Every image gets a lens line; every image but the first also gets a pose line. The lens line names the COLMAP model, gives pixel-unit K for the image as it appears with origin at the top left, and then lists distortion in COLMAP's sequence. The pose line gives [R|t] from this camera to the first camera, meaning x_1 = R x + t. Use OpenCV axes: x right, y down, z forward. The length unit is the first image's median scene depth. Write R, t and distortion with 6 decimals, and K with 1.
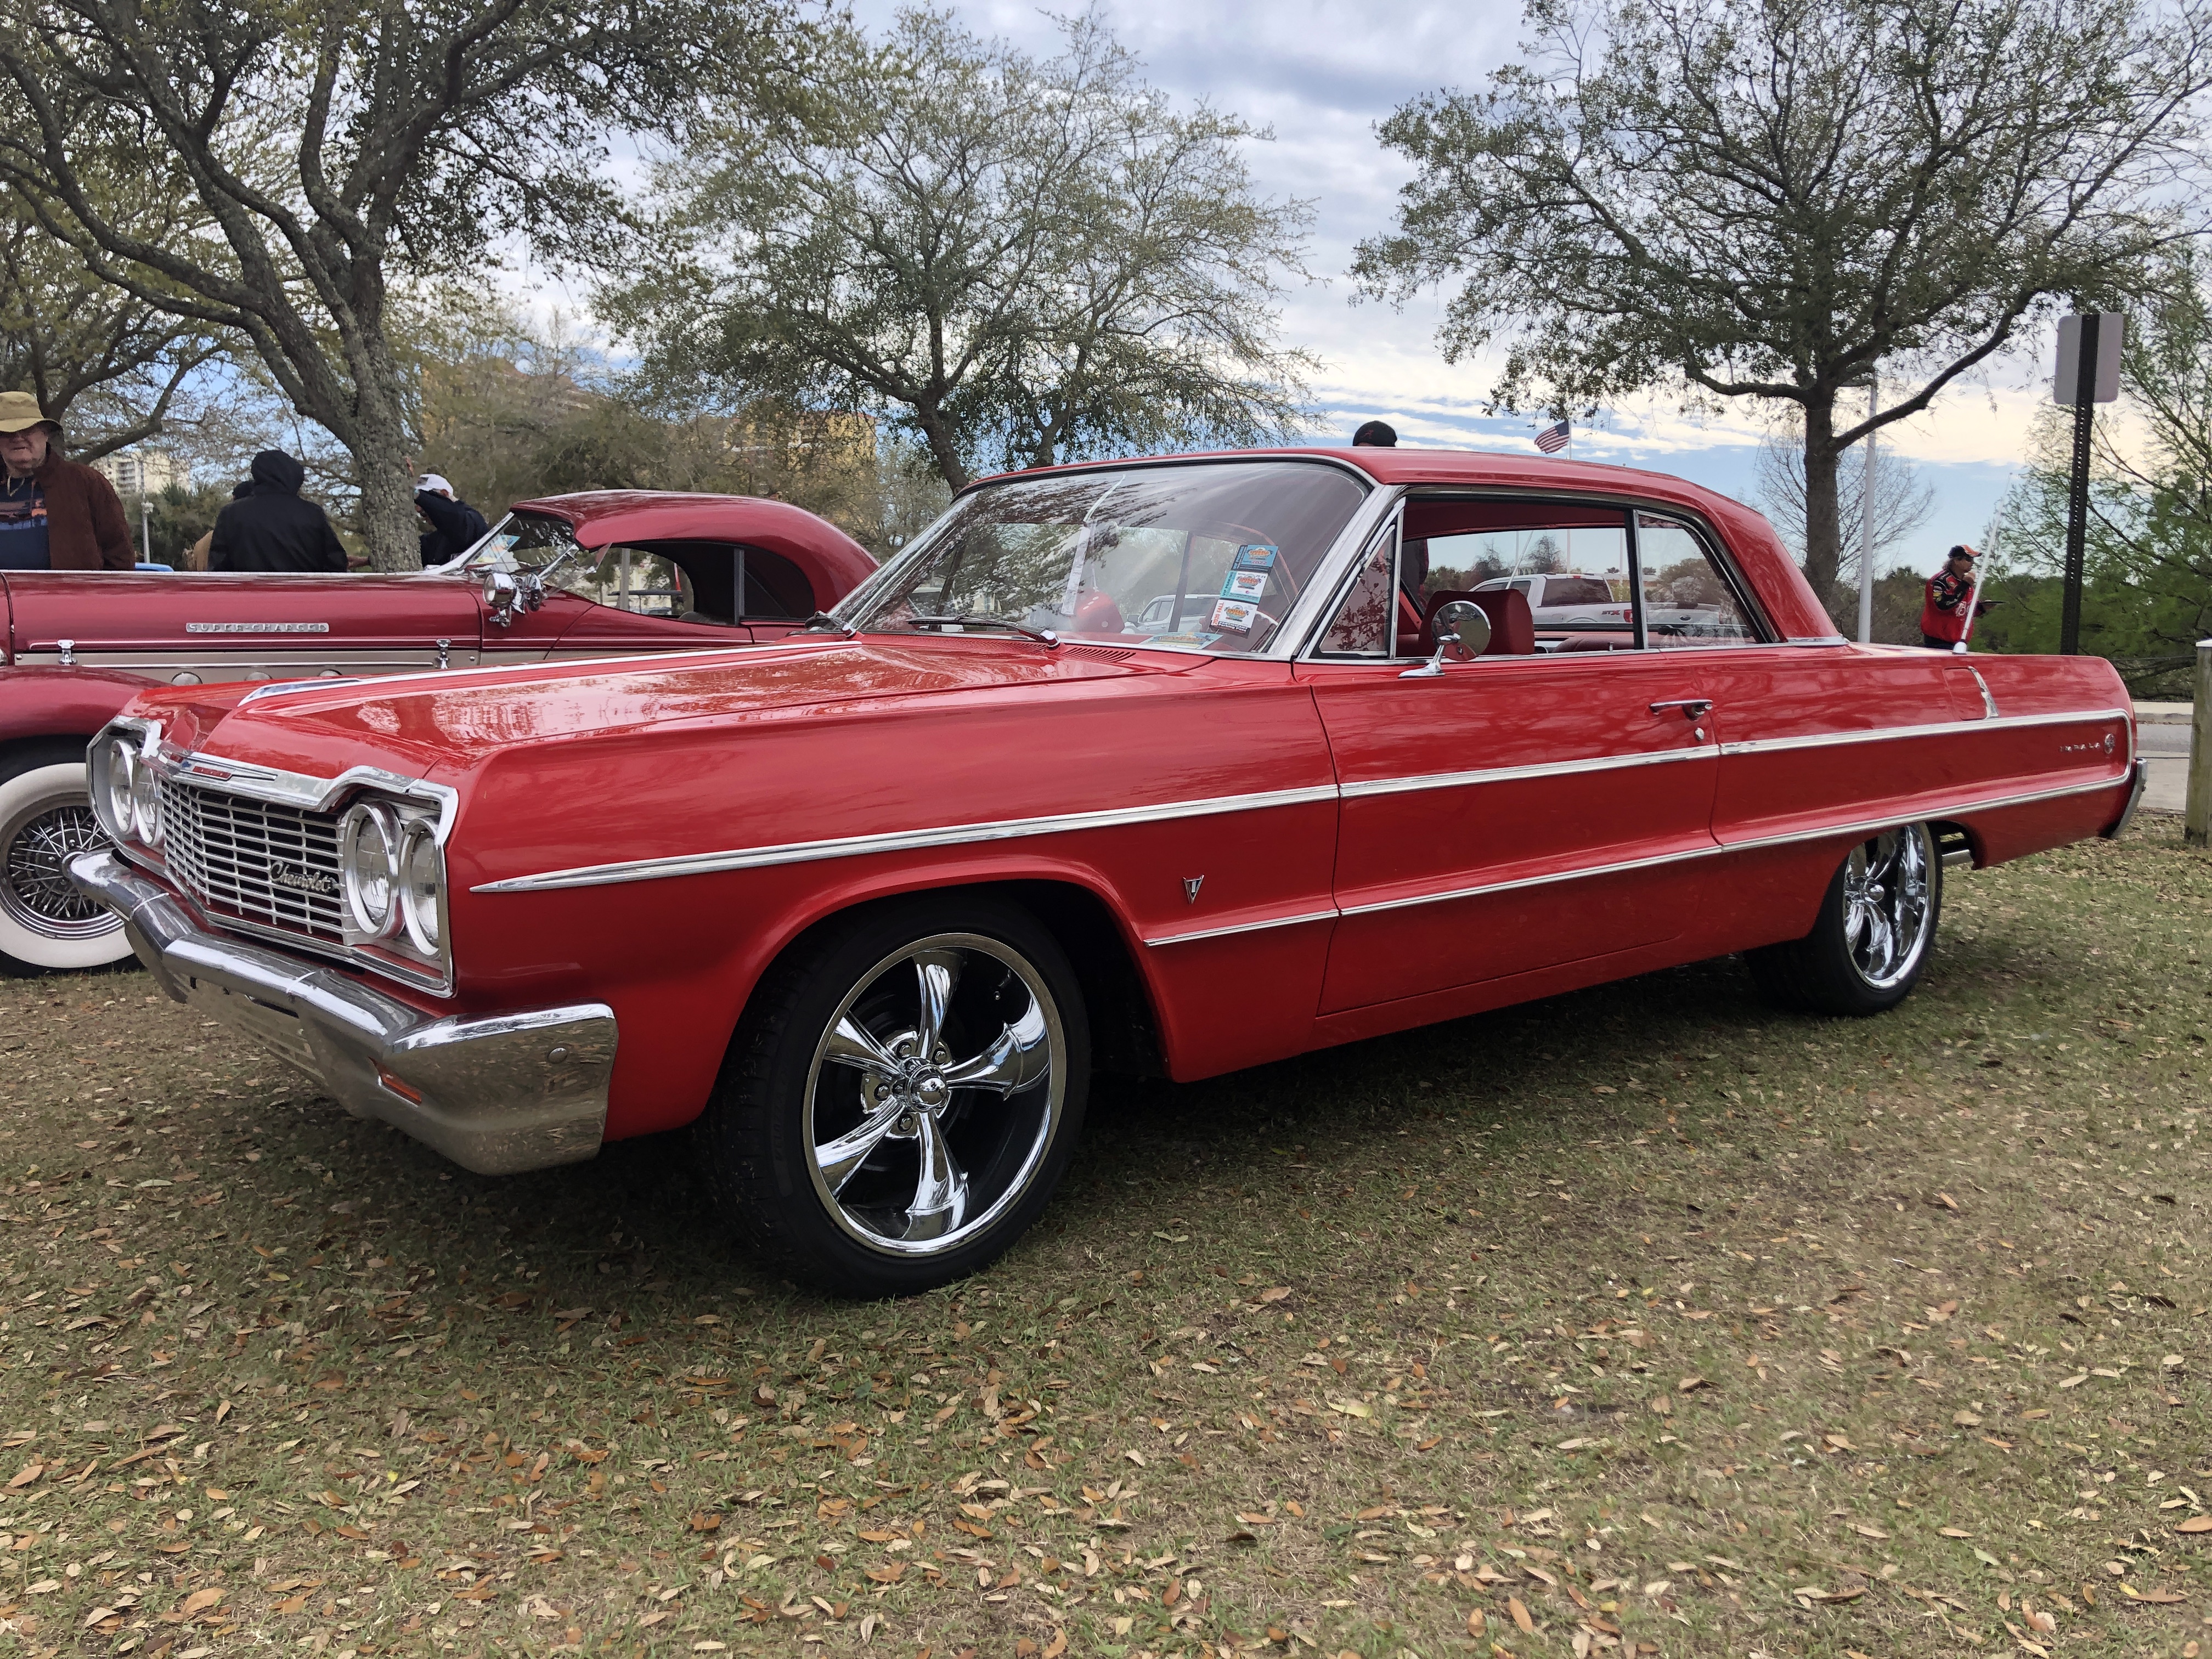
lens RADIAL K [[1826.7, 0, 1127.9], [0, 1826.7, 829.3], [0, 0, 1]] dist [-0.000526, -0.004814]
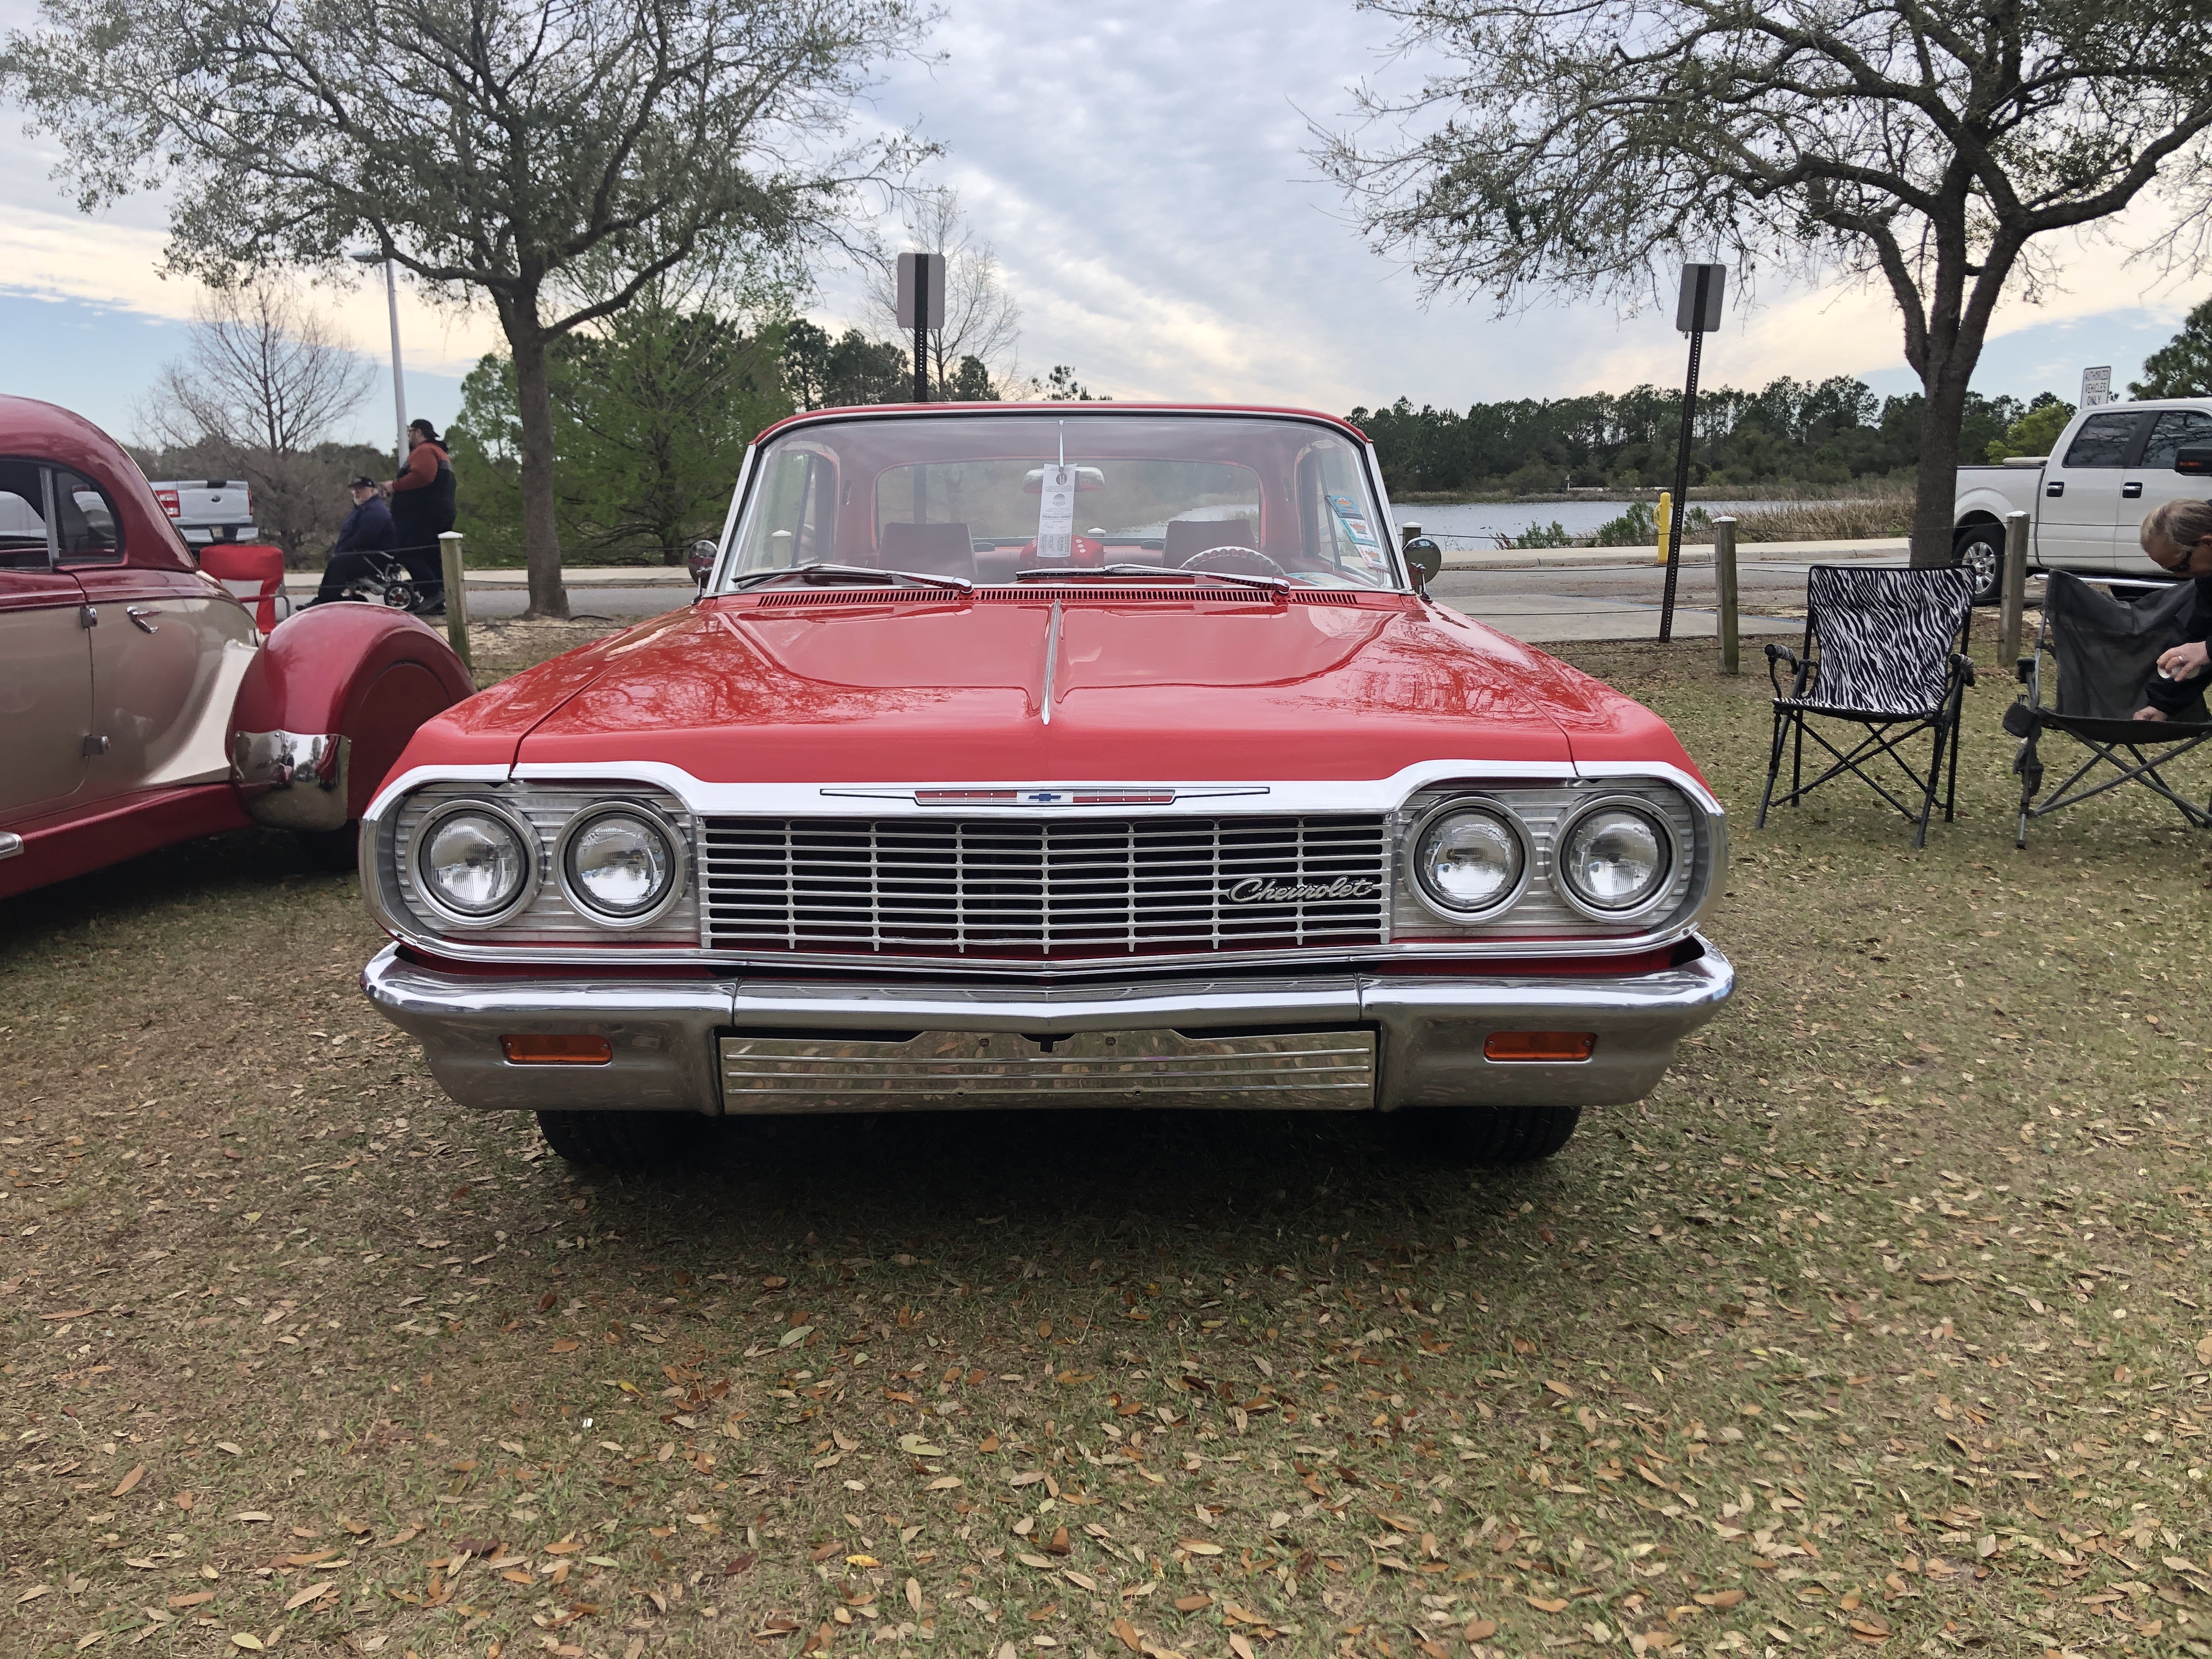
lens RADIAL K [[1822.3, 0, 1101.5], [0, 1822.3, 830.9], [0, 0, 1]] dist [-0.003550, 0.004895]
pose [[0.653627, -0.154648, 0.740848, -0.695039], [0.099595, 0.987963, 0.118362, -0.072947], [-0.750235, -0.003580, 0.661162, 0.246129]]
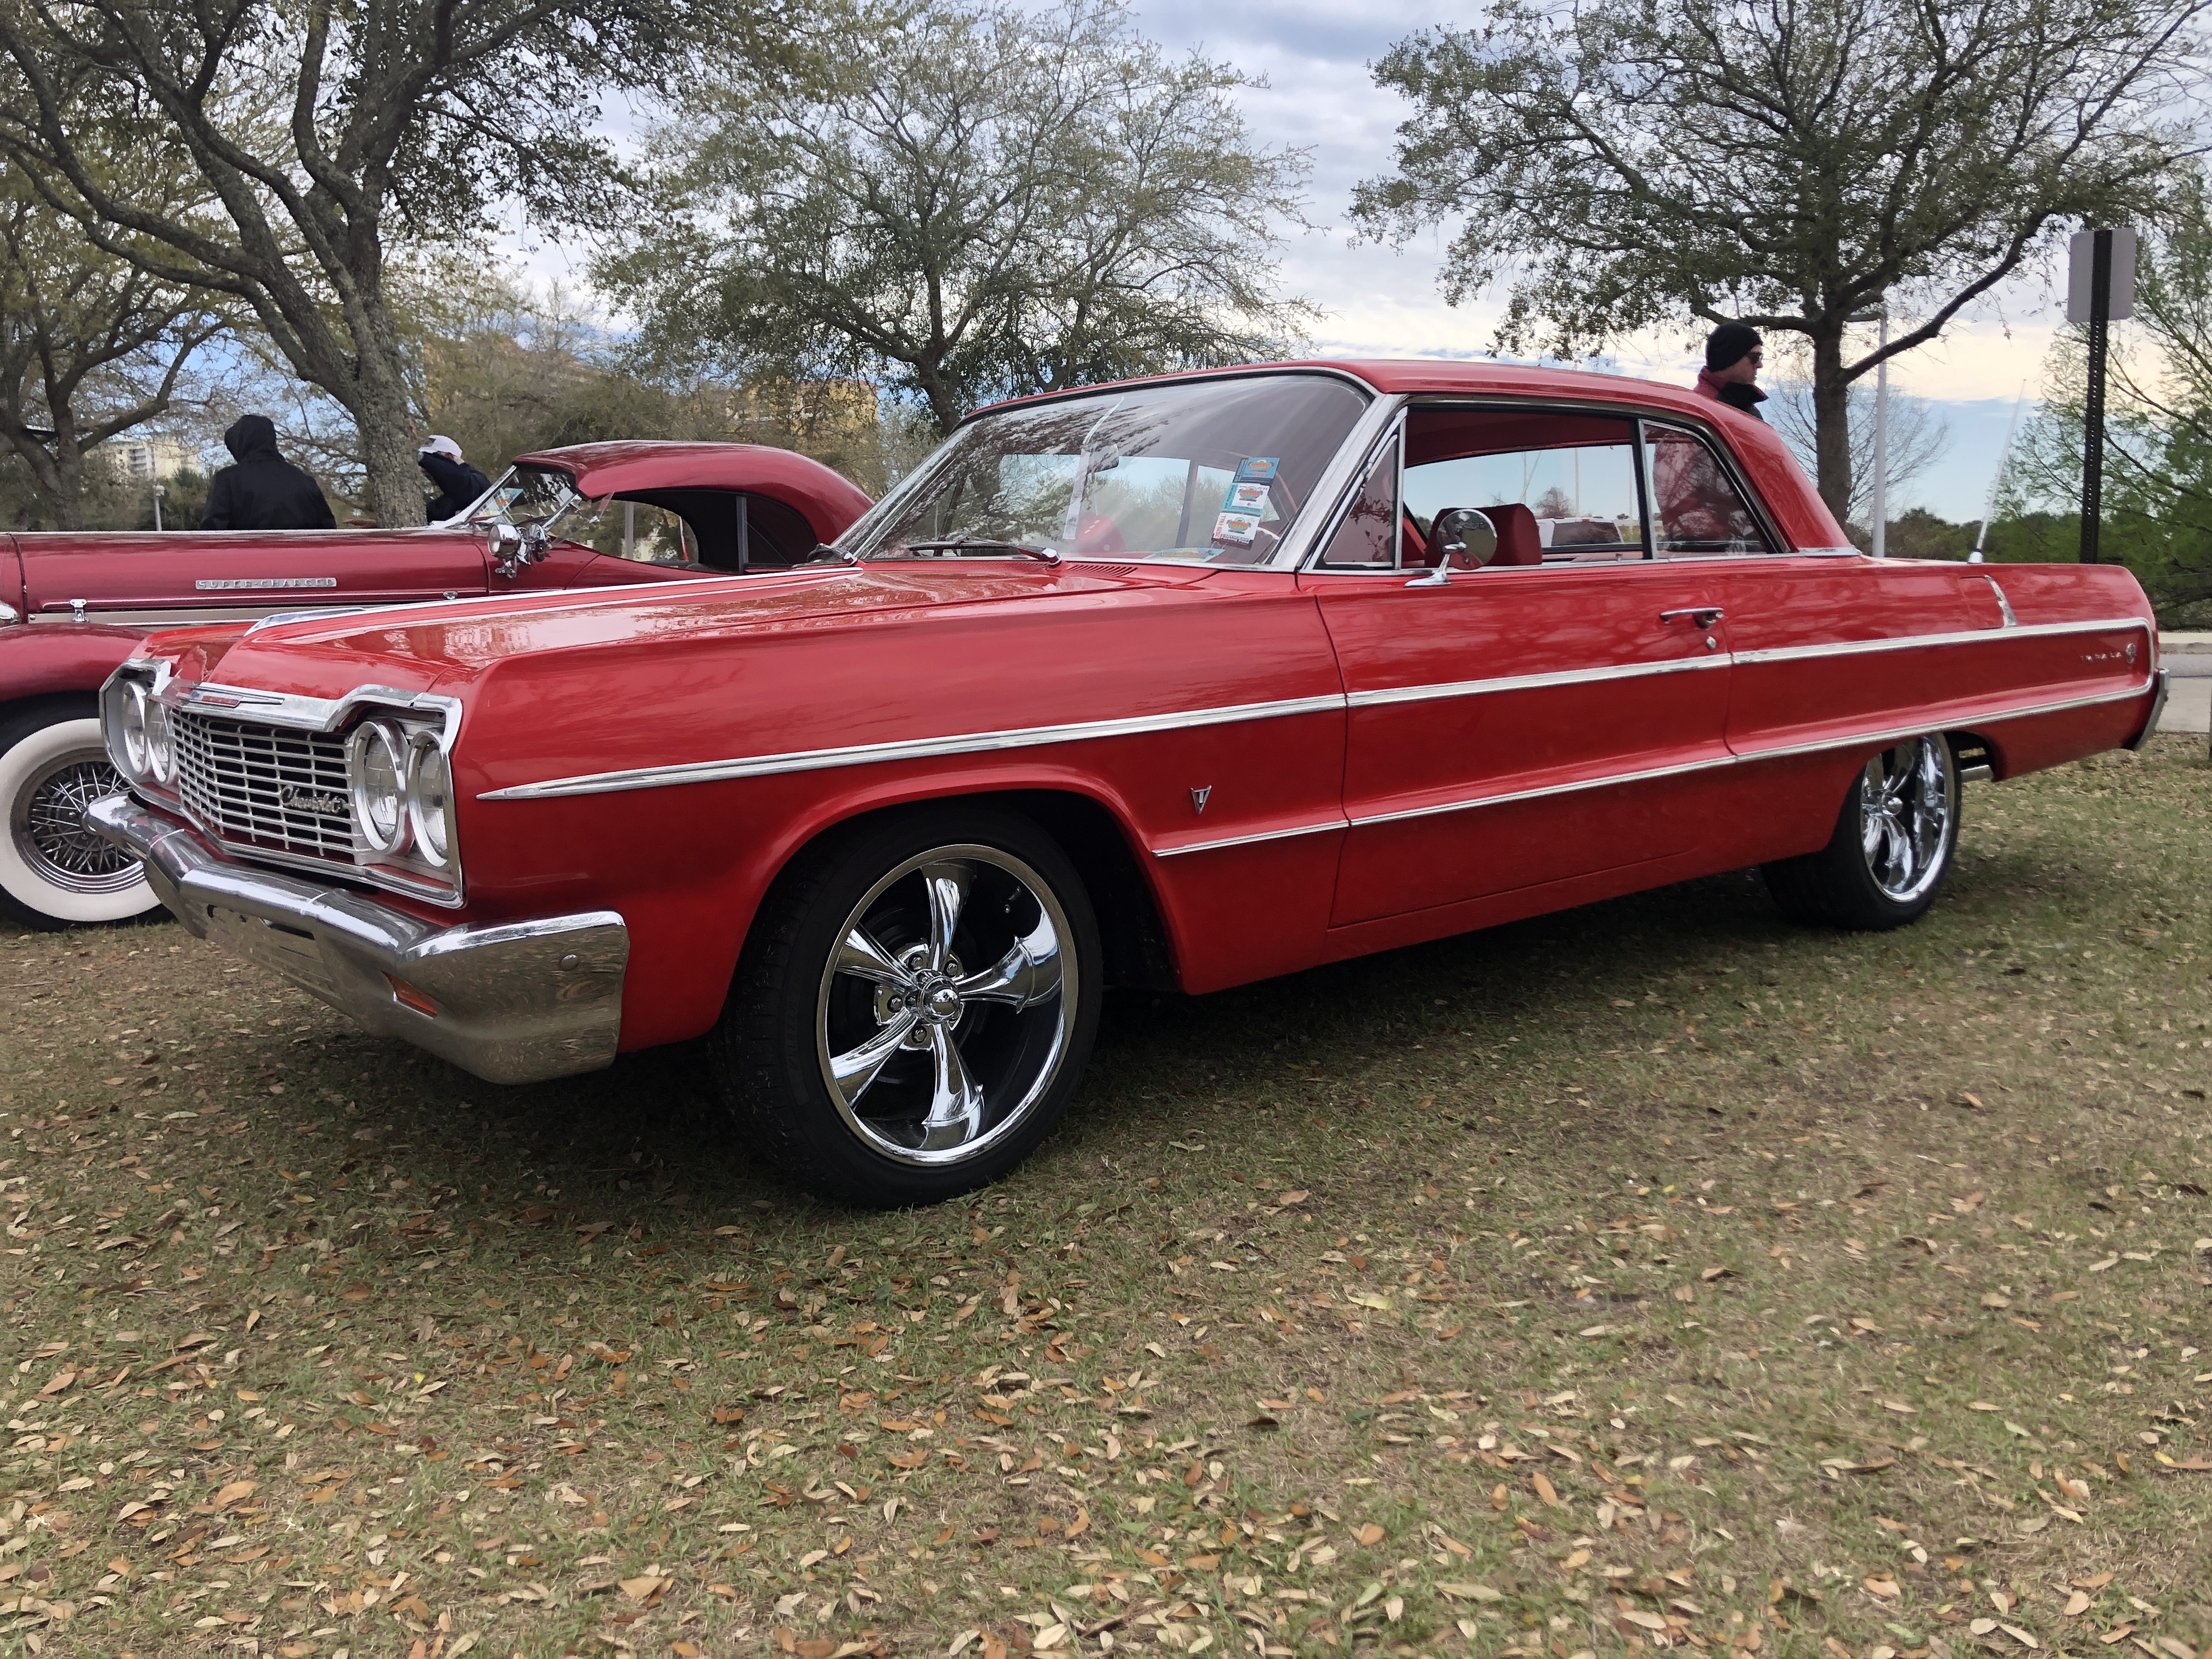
lens RADIAL K [[1822.3, 0, 1101.5], [0, 1822.3, 830.9], [0, 0, 1]] dist [-0.003550, 0.004895]
pose [[0.999398, -0.026570, -0.022306, 0.002200], [0.026996, 0.999454, 0.019046, 0.020206], [0.021788, -0.019637, 0.999570, 0.003847]]
